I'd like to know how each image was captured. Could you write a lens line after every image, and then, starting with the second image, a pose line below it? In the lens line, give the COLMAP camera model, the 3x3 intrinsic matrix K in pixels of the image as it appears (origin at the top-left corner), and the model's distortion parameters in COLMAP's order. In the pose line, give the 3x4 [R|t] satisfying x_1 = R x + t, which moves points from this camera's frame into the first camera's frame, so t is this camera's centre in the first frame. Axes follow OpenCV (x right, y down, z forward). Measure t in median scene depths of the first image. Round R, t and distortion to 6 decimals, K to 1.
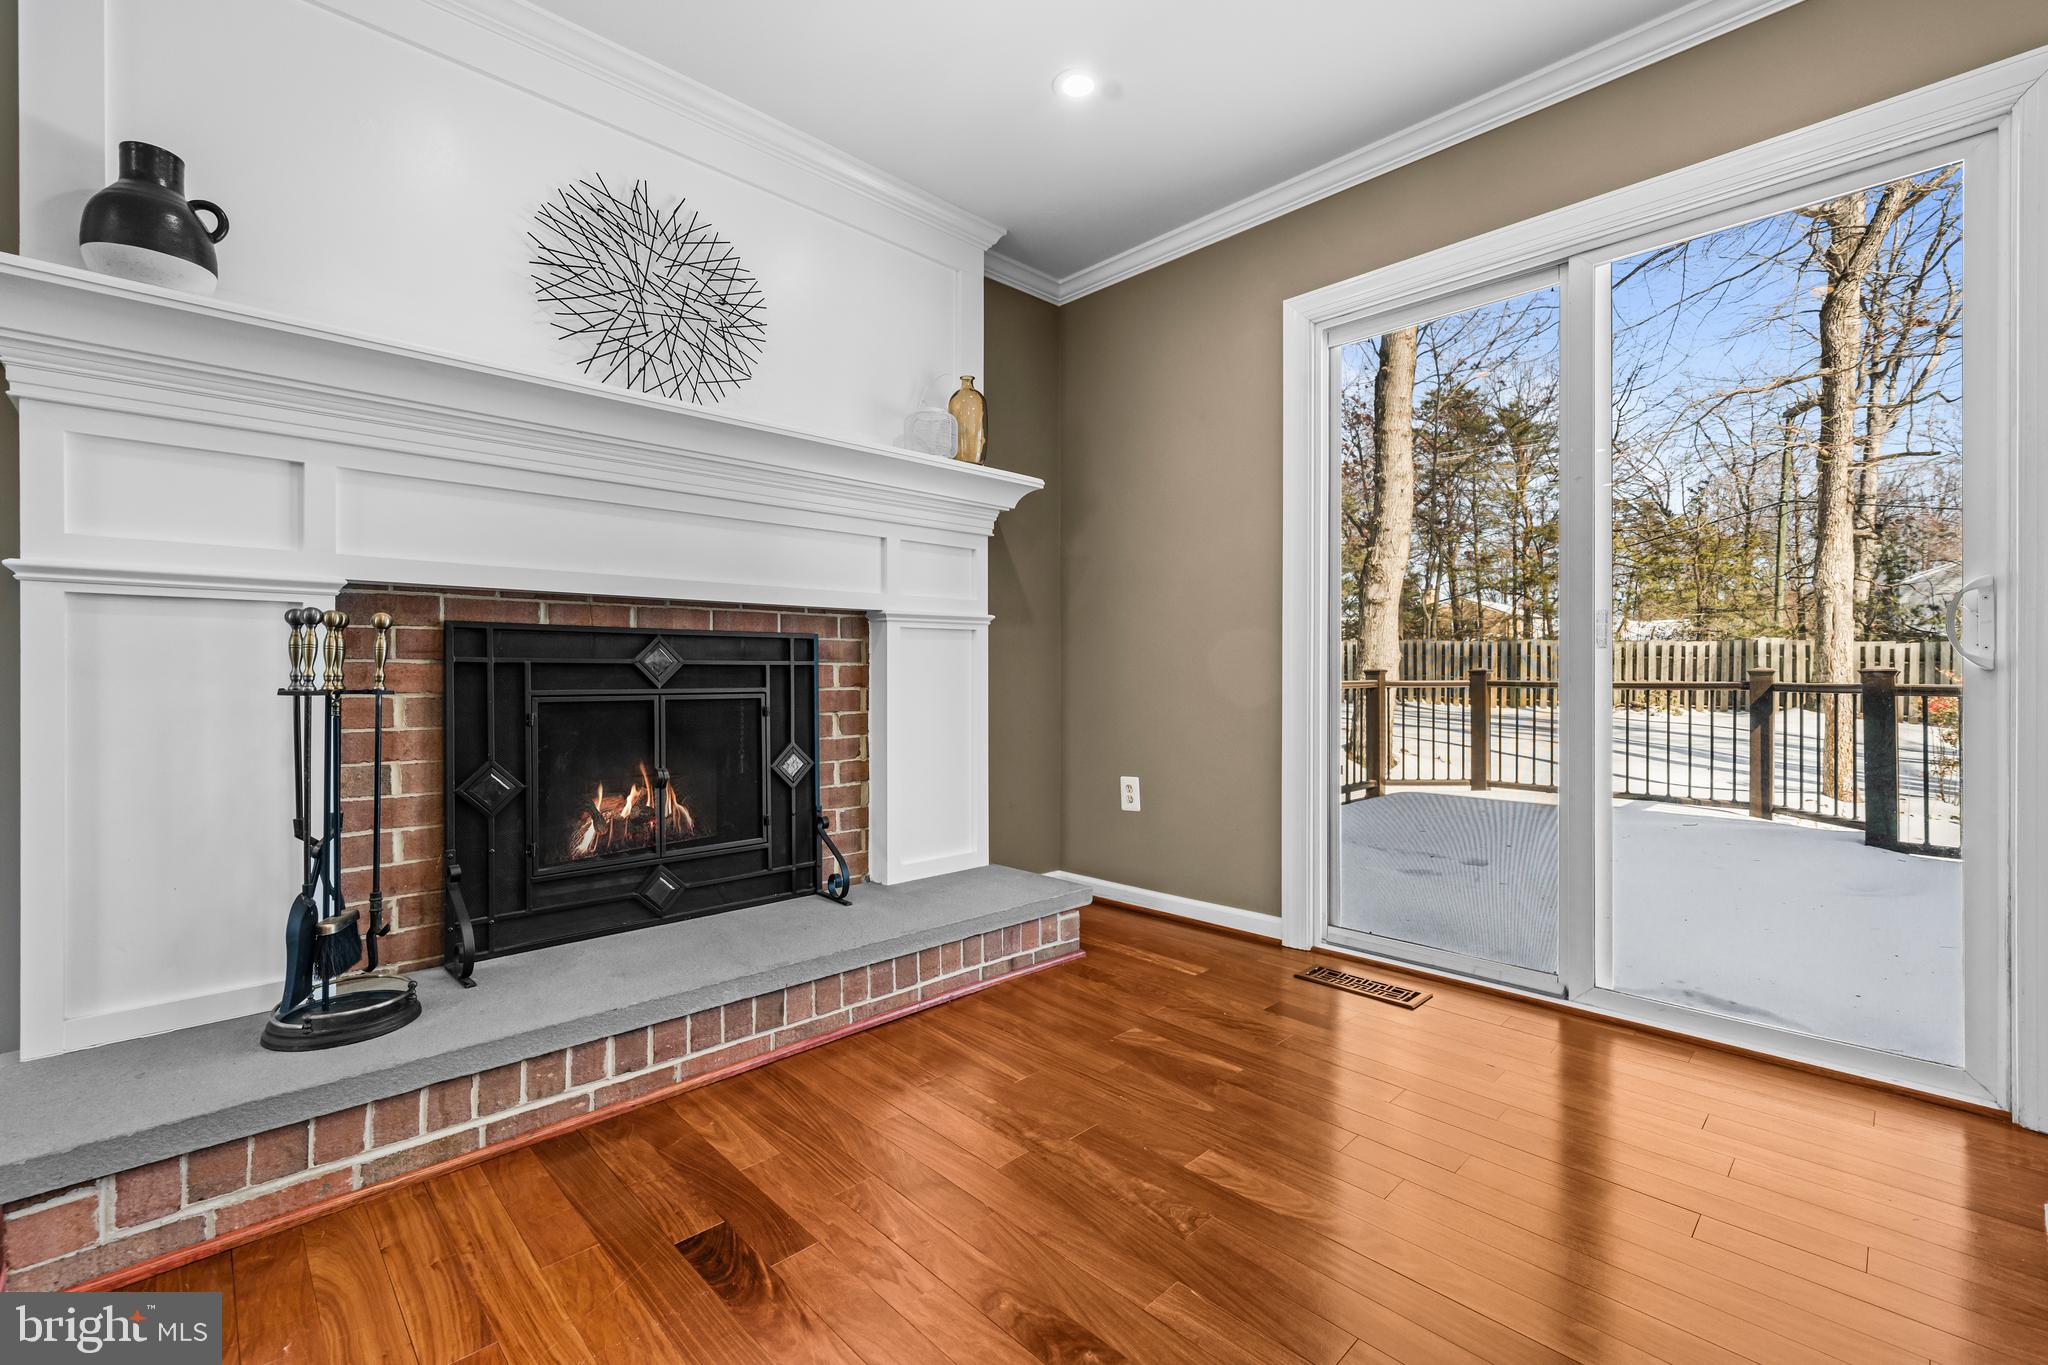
lens RADIAL K [[867.9, 0, 1019.1], [0, 867.9, 671.7], [0, 0, 1]] dist [0.000263, 0.000157]
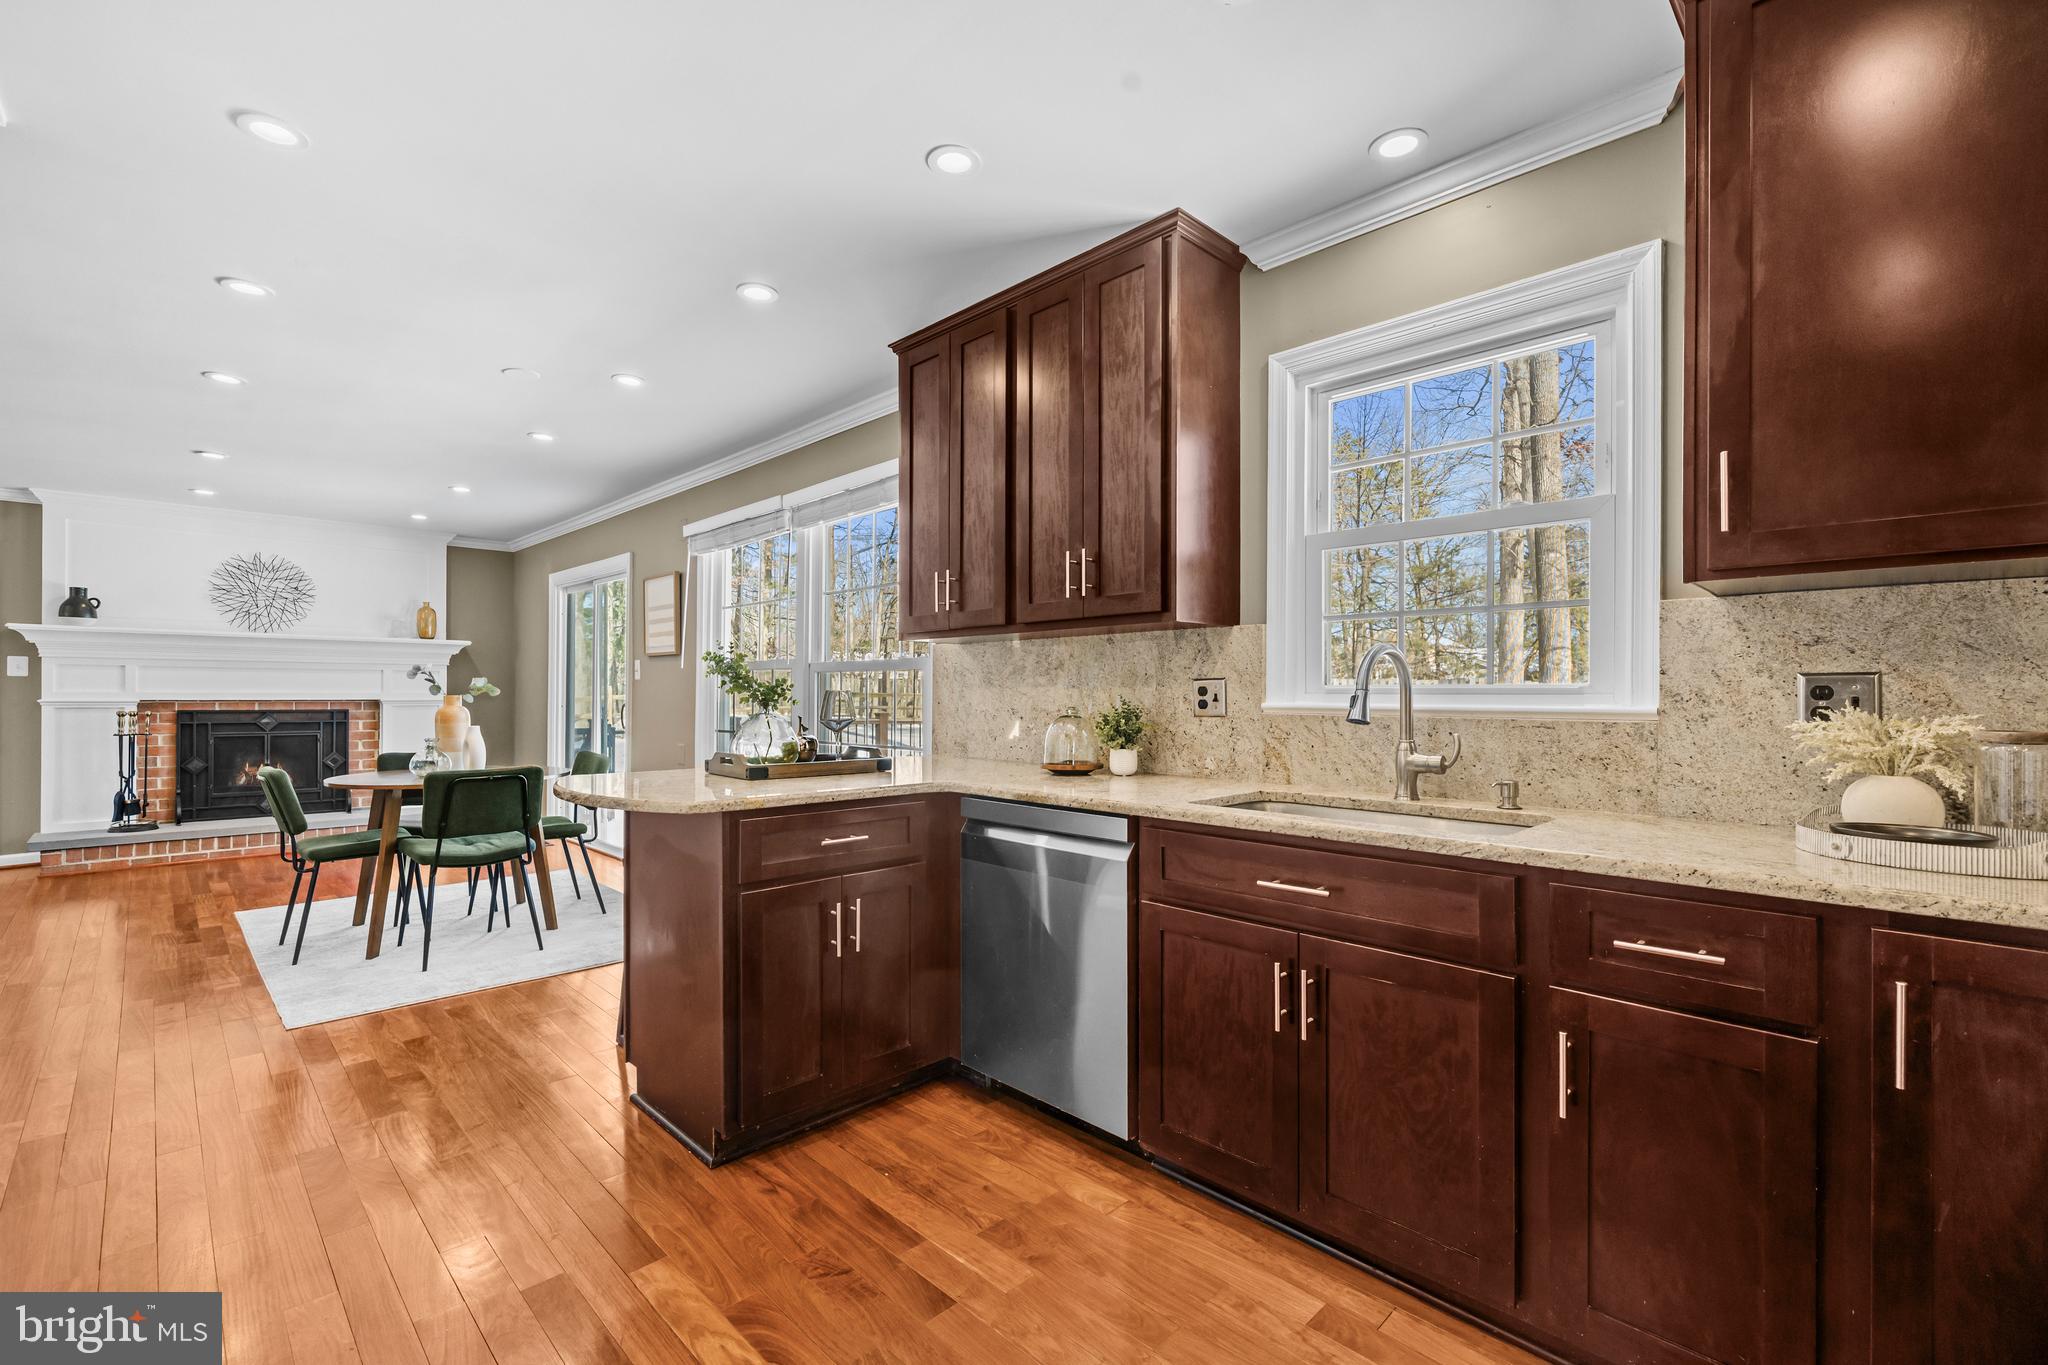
lens RADIAL K [[883.5, 0, 1020.4], [0, 883.5, 693.6], [0, 0, 1]] dist [0.000432, -0.000109]
pose [[0.999924, 0.004810, 0.011365, 1.705226], [-0.004808, 0.999988, -0.000145, -0.098833], [-0.011365, 0.000091, 0.999935, -1.611676]]
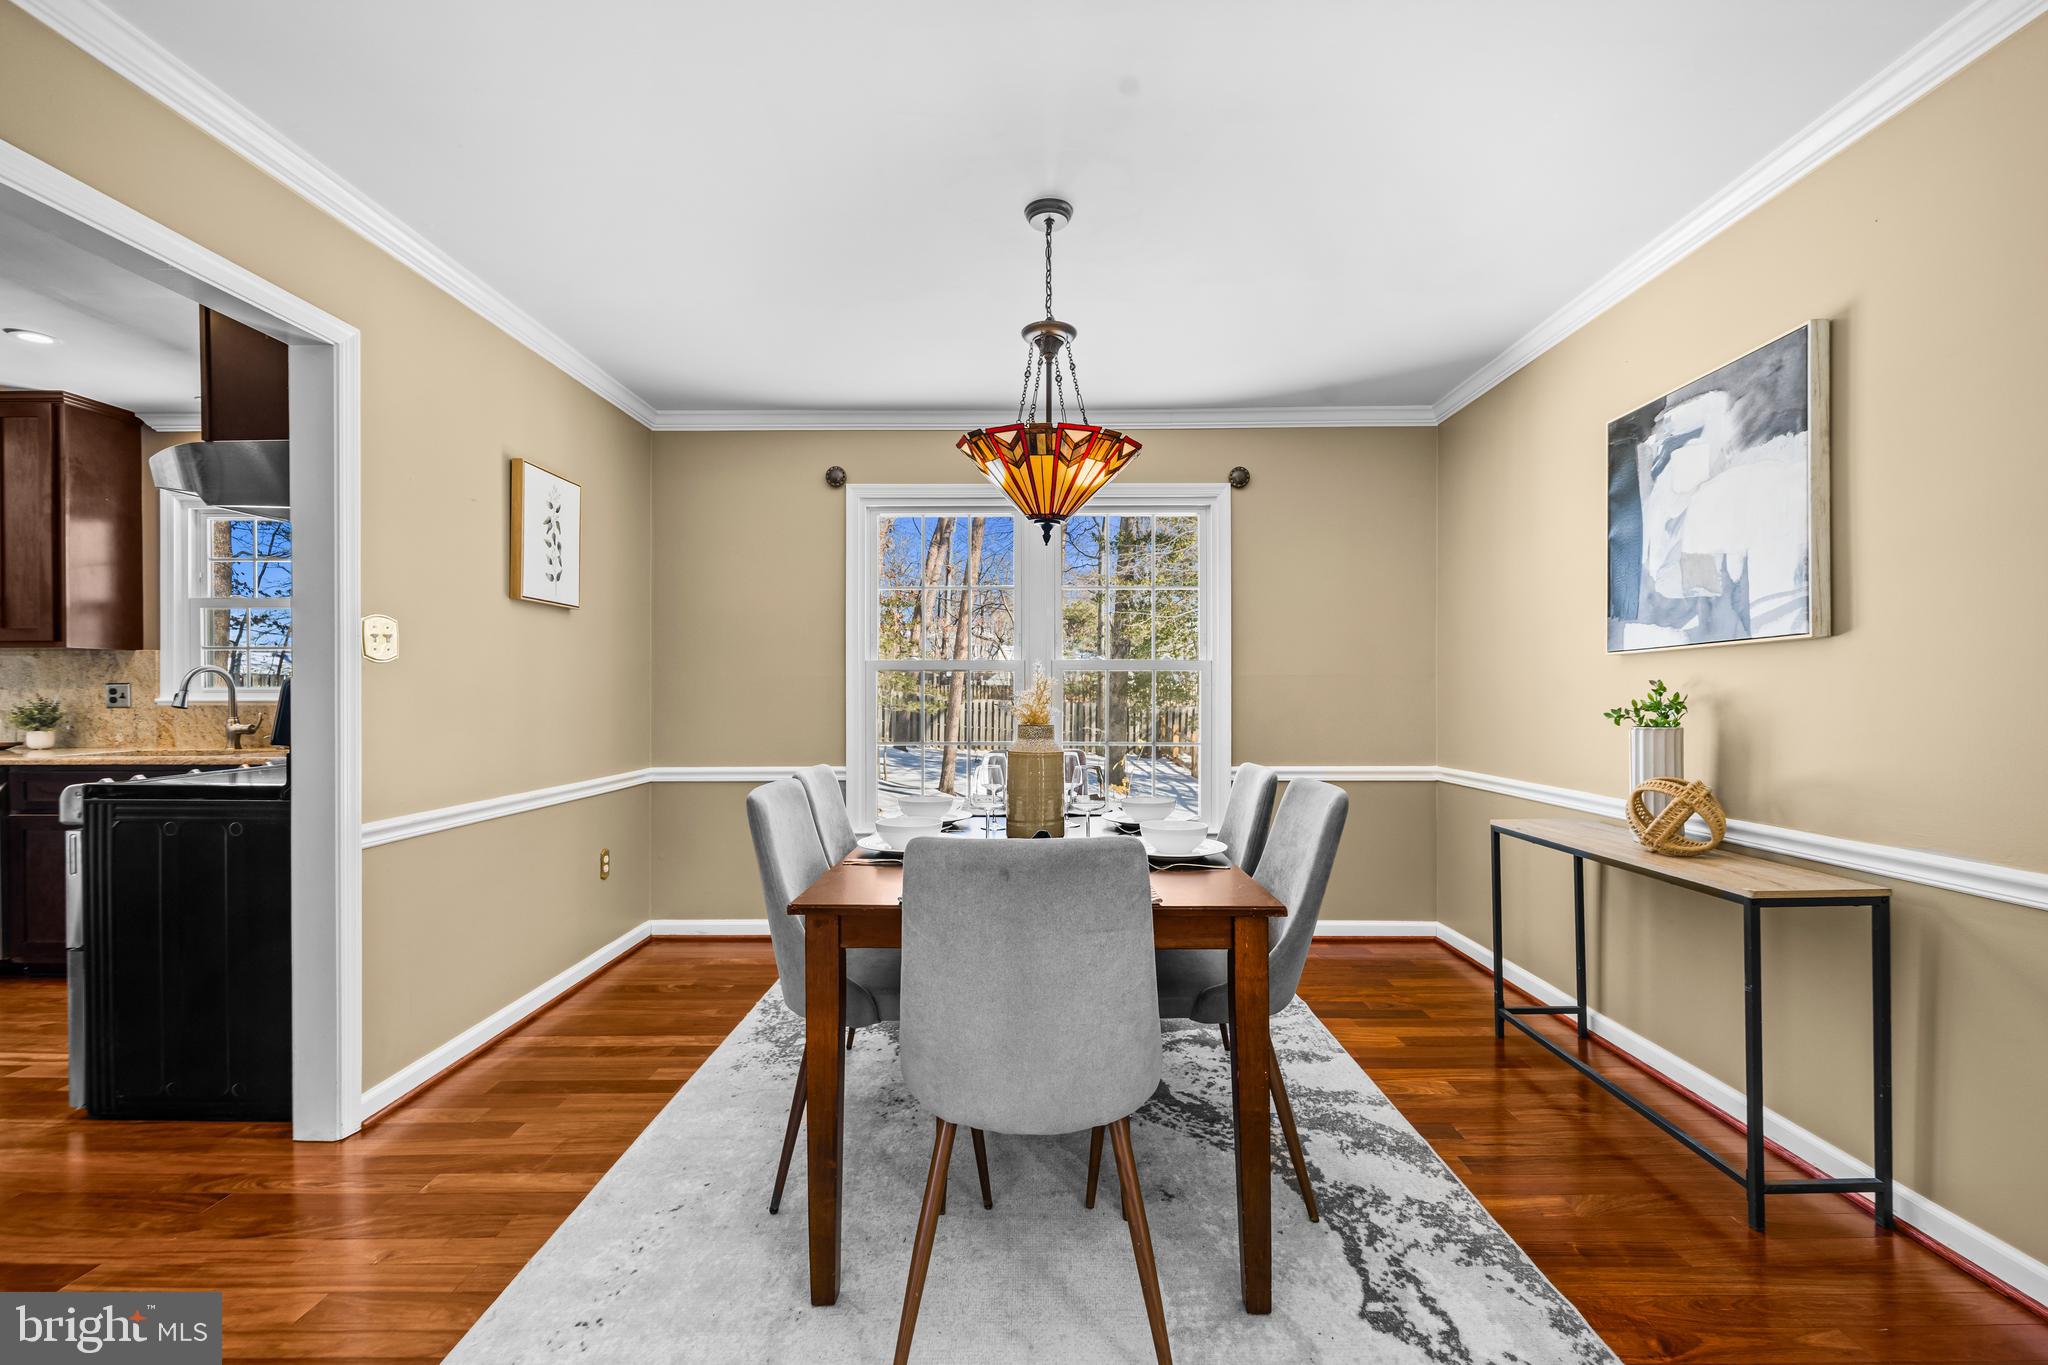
lens RADIAL K [[868.3, 0, 1020.4], [0, 868.3, 706.1], [0, 0, 1]] dist [-0.002271, -0.000615]
pose [[0.699186, -0.008903, 0.714884, 1.947678], [0.000879, 0.999932, 0.011594, -0.093443], [-0.714939, -0.007477, 0.699146, -2.790455]]
